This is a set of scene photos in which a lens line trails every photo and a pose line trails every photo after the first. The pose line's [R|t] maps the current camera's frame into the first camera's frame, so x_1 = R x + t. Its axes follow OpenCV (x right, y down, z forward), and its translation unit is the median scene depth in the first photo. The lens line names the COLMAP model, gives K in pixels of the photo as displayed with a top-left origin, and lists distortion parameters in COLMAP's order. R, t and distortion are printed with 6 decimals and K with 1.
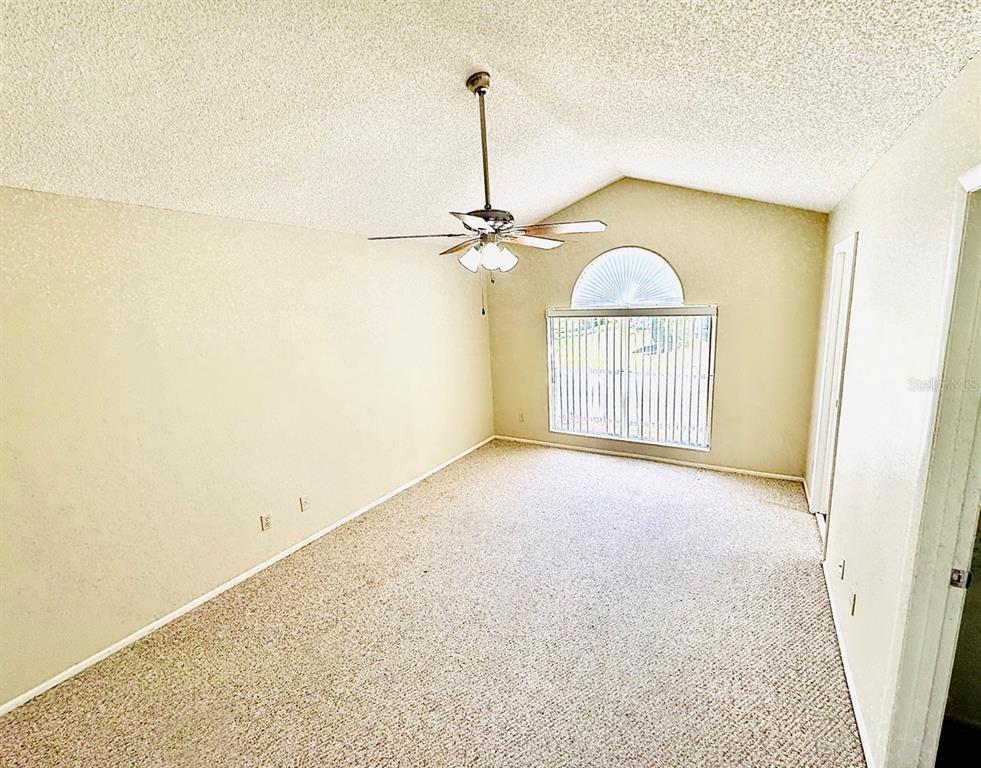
lens RADIAL K [[417.9, 0, 493.5], [0, 417.9, 379.6], [0, 0, 1]] dist [-0.001990, -0.000115]
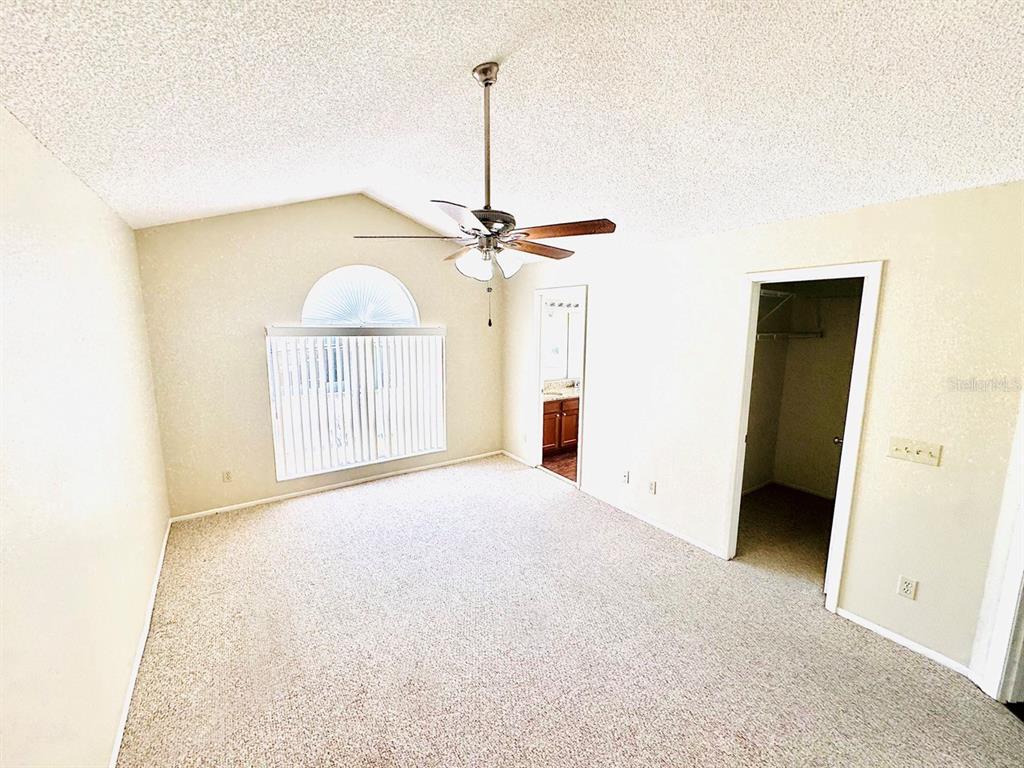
lens RADIAL K [[407.4, 0, 513.2], [0, 407.4, 383.3], [0, 0, 1]] dist [0.001038, -0.000211]
pose [[0.428676, -0.093252, 0.898633, -0.386630], [0.137988, 0.989747, 0.036882, -0.028535], [-0.892859, 0.108190, 0.437148, 0.284431]]
